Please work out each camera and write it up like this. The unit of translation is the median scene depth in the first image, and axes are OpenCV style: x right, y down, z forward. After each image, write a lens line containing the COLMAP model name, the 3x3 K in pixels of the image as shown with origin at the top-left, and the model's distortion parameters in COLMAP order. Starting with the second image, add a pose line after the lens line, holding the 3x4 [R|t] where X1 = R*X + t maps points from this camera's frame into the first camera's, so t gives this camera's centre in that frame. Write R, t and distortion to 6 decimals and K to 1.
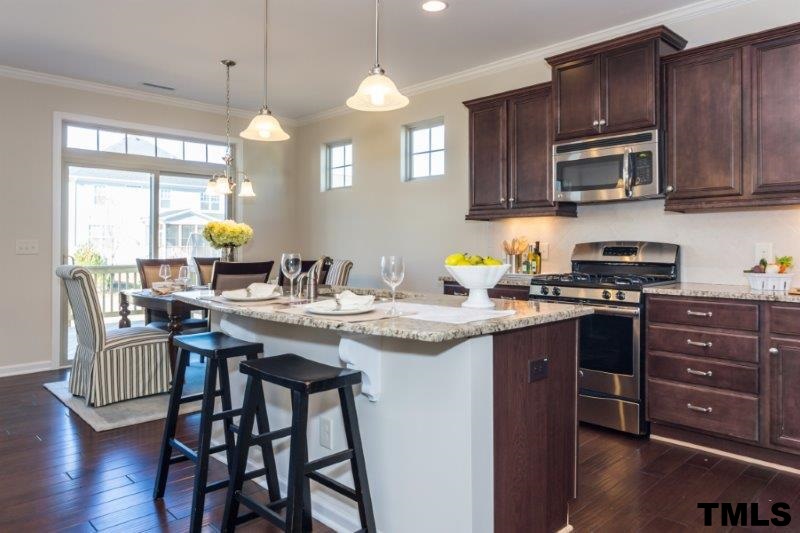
lens RADIAL K [[563.9, 0, 383.5], [0, 563.9, 238.2], [0, 0, 1]] dist [0.008072, 0.001069]
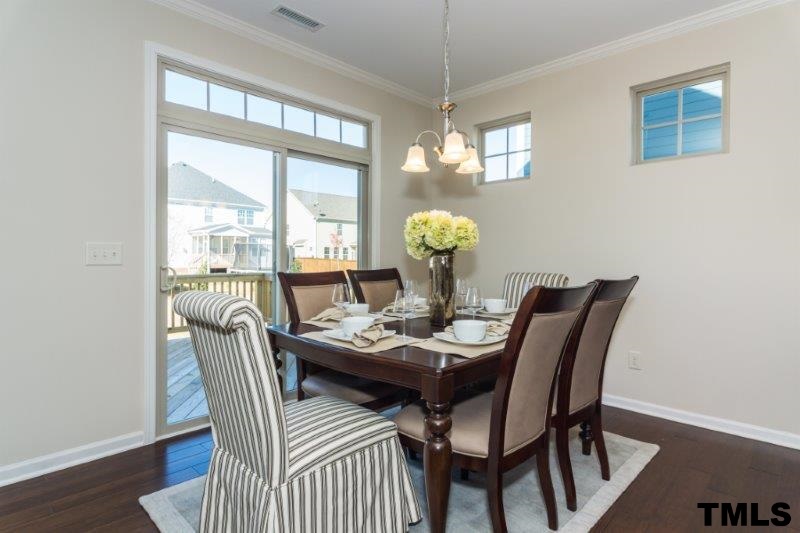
lens RADIAL K [[441.9, 0, 391.1], [0, 441.9, 254.6], [0, 0, 1]] dist [0.003118, -0.001973]
pose [[0.999431, 0.003106, 0.033589, -0.405063], [-0.003568, 0.999900, 0.013695, 0.010893], [-0.033543, -0.013807, 0.999342, 0.614856]]
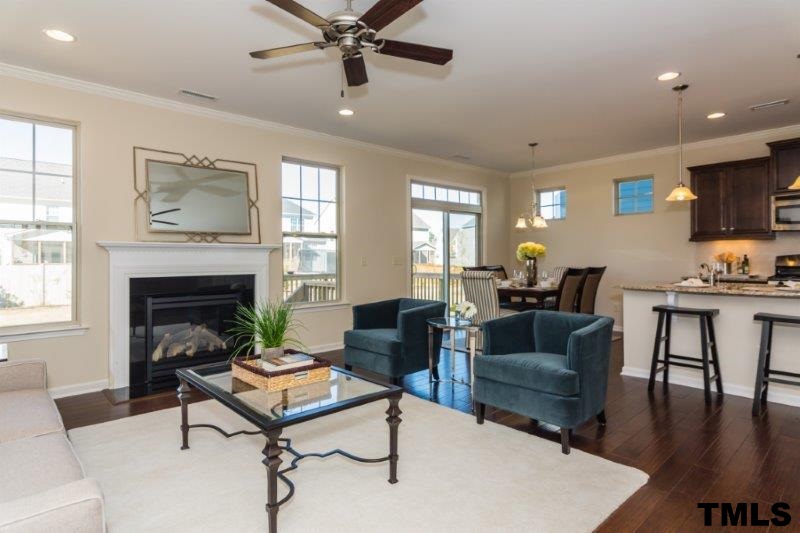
lens RADIAL K [[441.9, 0, 394.4], [0, 441.9, 257.5], [0, 0, 1]] dist [0.003118, -0.001973]
pose [[0.999578, -0.006010, -0.028417, -0.738317], [0.006362, 0.999904, 0.012289, -0.008113], [0.028340, -0.012464, 0.999521, -0.313037]]
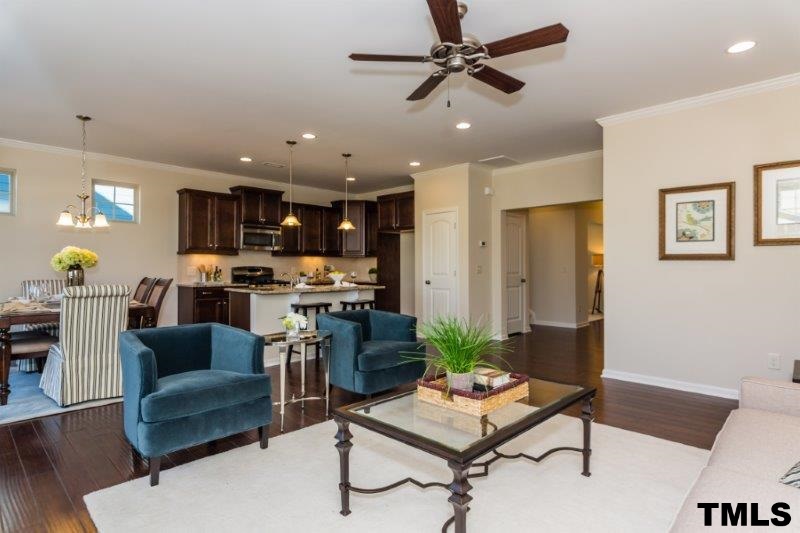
lens RADIAL K [[441.9, 0, 399.9], [0, 441.9, 267.7], [0, 0, 1]] dist [0.003118, -0.001973]
pose [[-0.043379, 0.003589, 0.999052, -1.470192], [-0.014212, 0.999890, -0.004209, 0.009254], [-0.998958, -0.014381, -0.043323, 0.418504]]
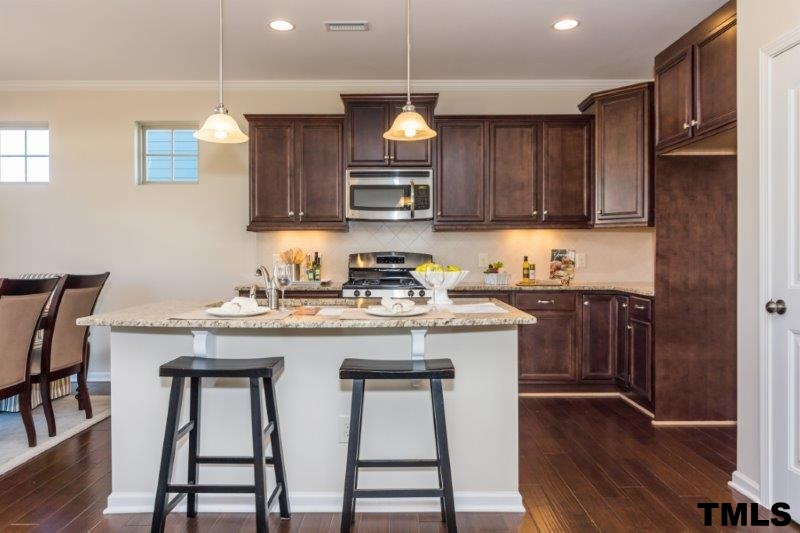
lens RADIAL K [[563.9, 0, 405.5], [0, 563.9, 258.7], [0, 0, 1]] dist [0.008072, 0.001069]
pose [[0.687711, -0.006065, 0.725959, -0.450315], [-0.008897, 0.999820, 0.016781, -0.001220], [-0.725930, -0.017999, 0.687533, 0.098859]]
